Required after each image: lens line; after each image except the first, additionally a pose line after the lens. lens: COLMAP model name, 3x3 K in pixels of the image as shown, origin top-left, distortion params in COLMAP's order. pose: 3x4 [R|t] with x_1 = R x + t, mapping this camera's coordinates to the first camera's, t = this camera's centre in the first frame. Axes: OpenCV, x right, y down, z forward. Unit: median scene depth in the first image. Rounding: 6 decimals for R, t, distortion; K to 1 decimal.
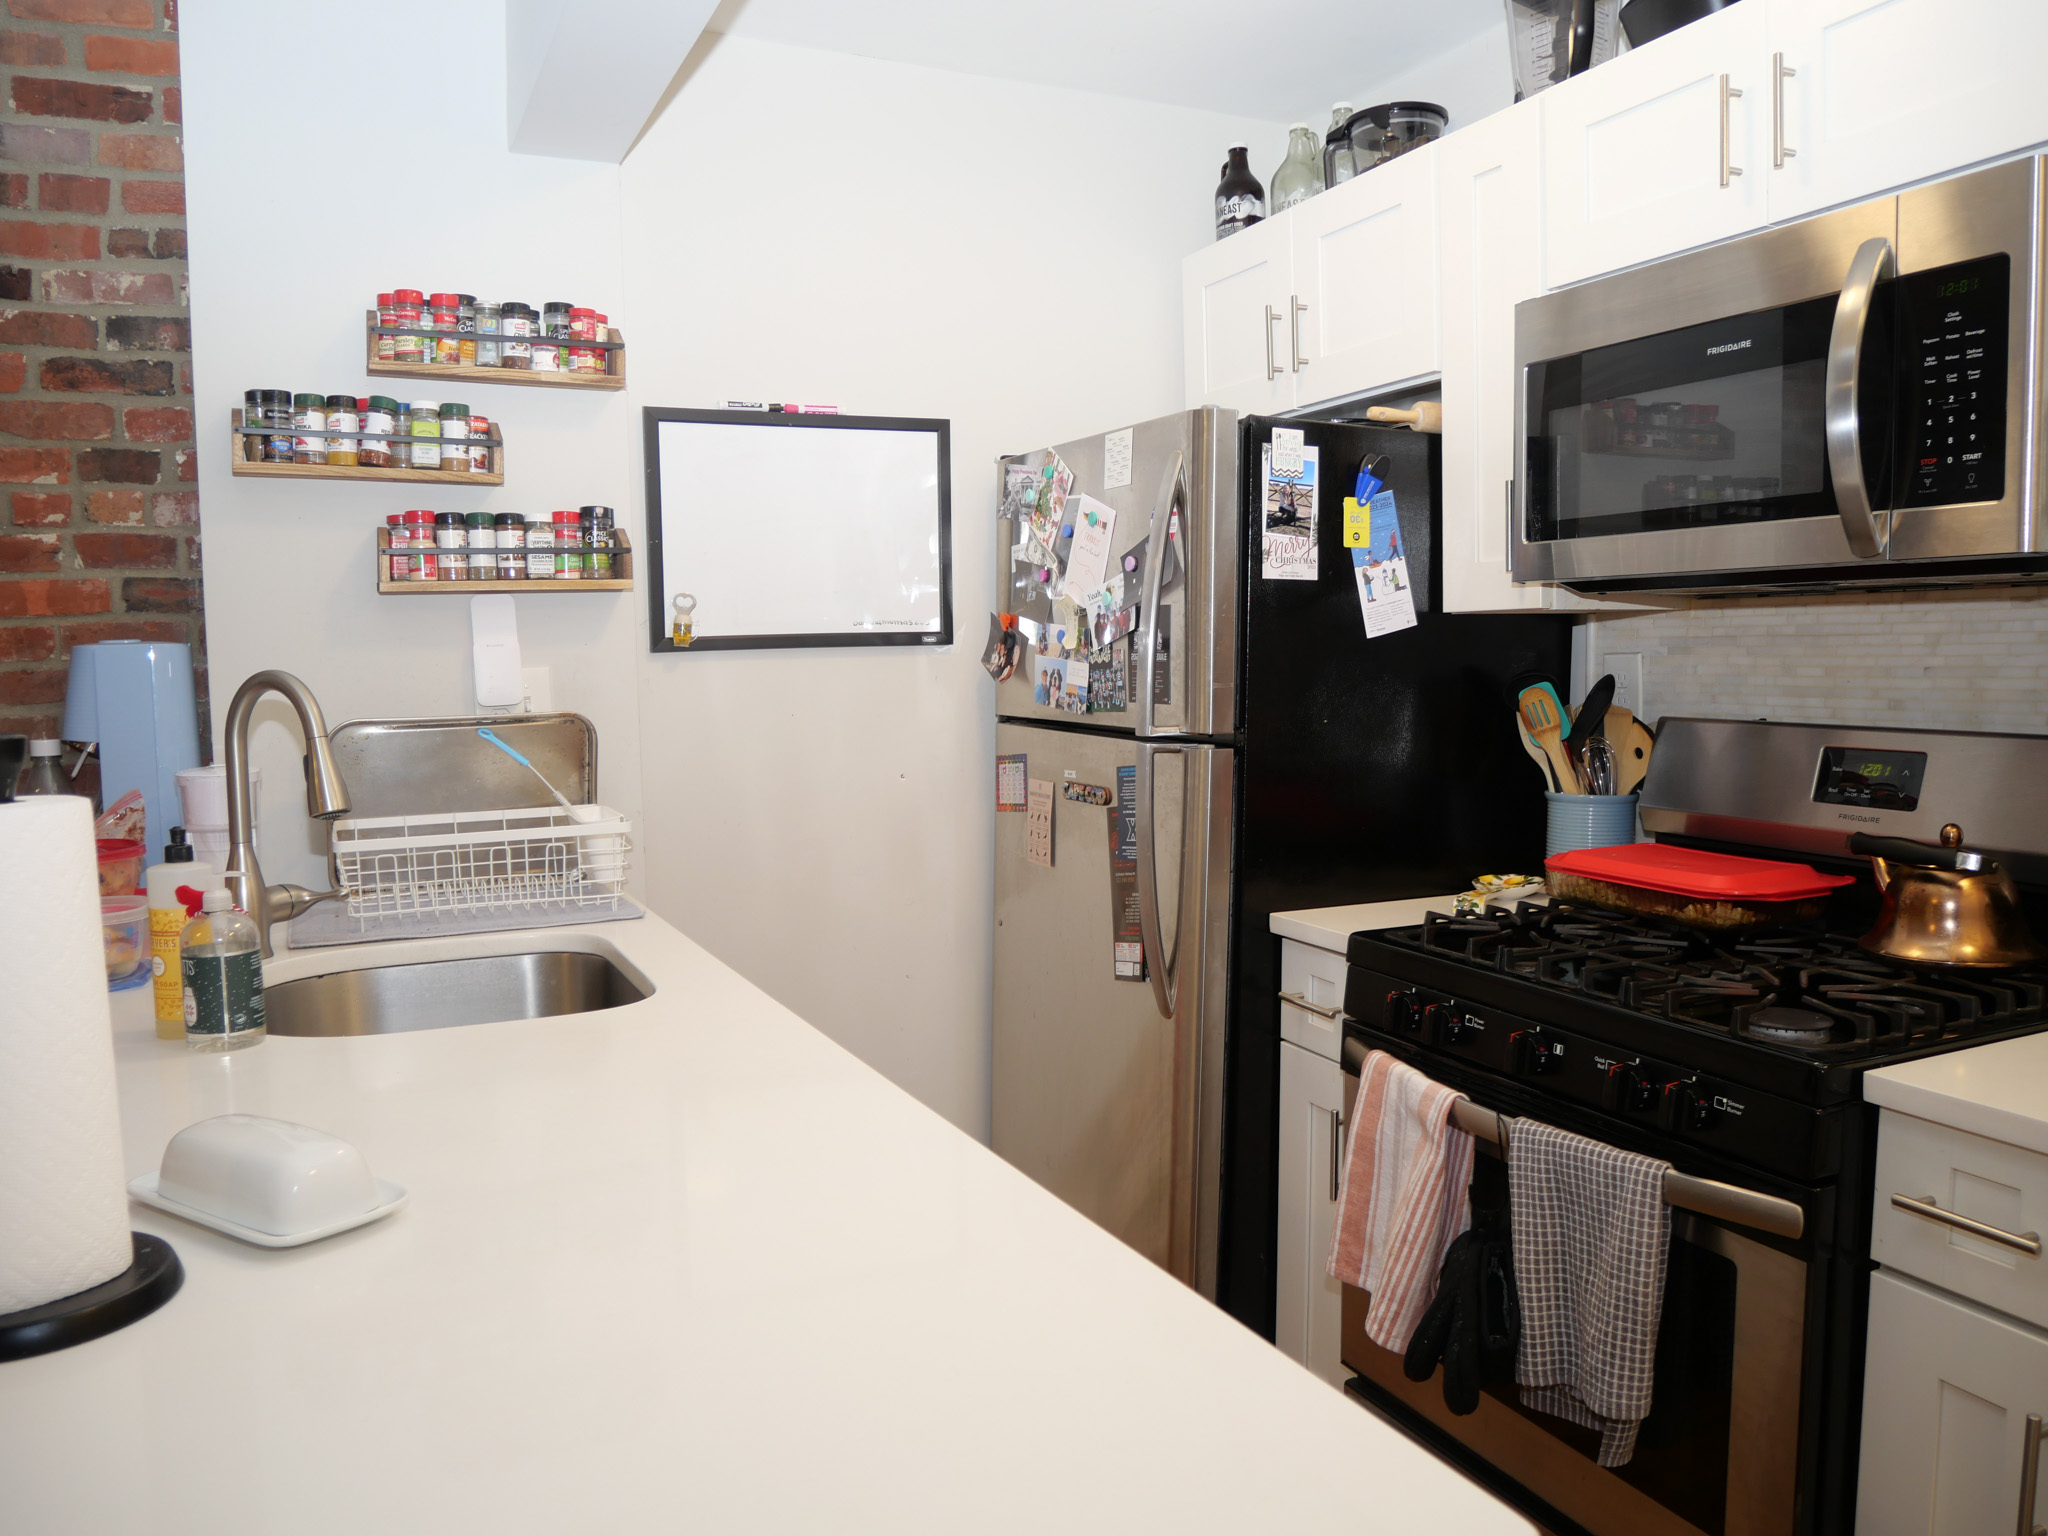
lens RADIAL K [[1512.6, 0, 1018.1], [0, 1512.6, 773.2], [0, 0, 1]] dist [-0.057751, 0.008662]
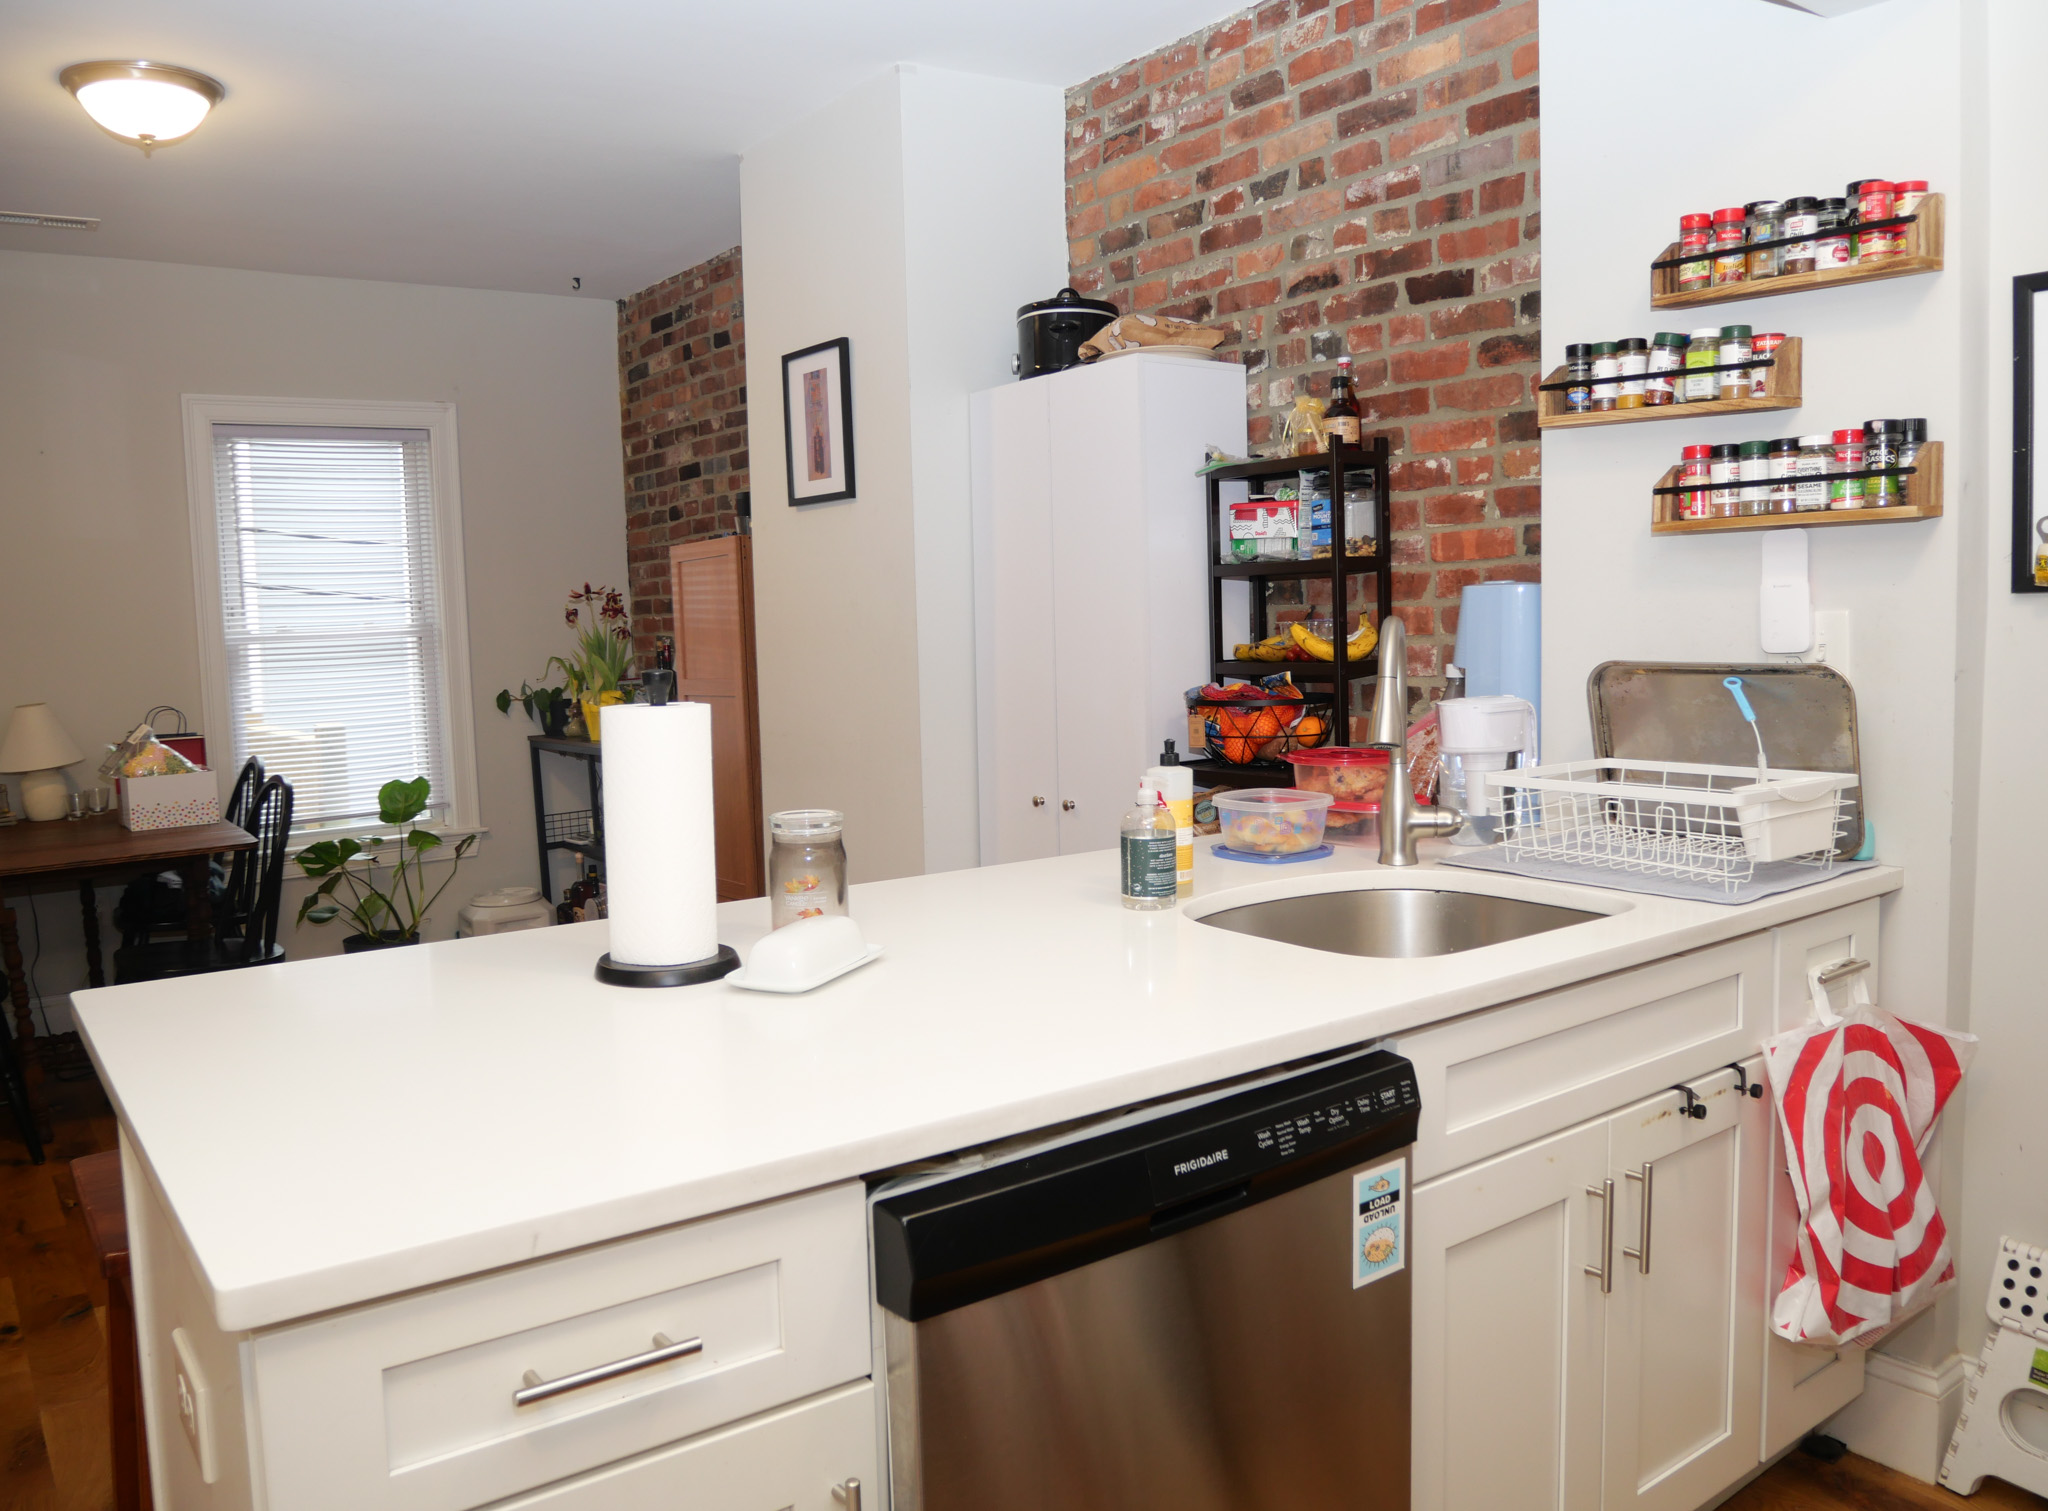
lens RADIAL K [[1512.6, 0, 948.1], [0, 1512.6, 730.3], [0, 0, 1]] dist [-0.057751, 0.008662]
pose [[0.186272, 0.094415, -0.977951, 0.456657], [-0.052345, 0.994912, 0.086082, -0.051668], [0.981103, 0.035156, 0.190266, 0.357813]]
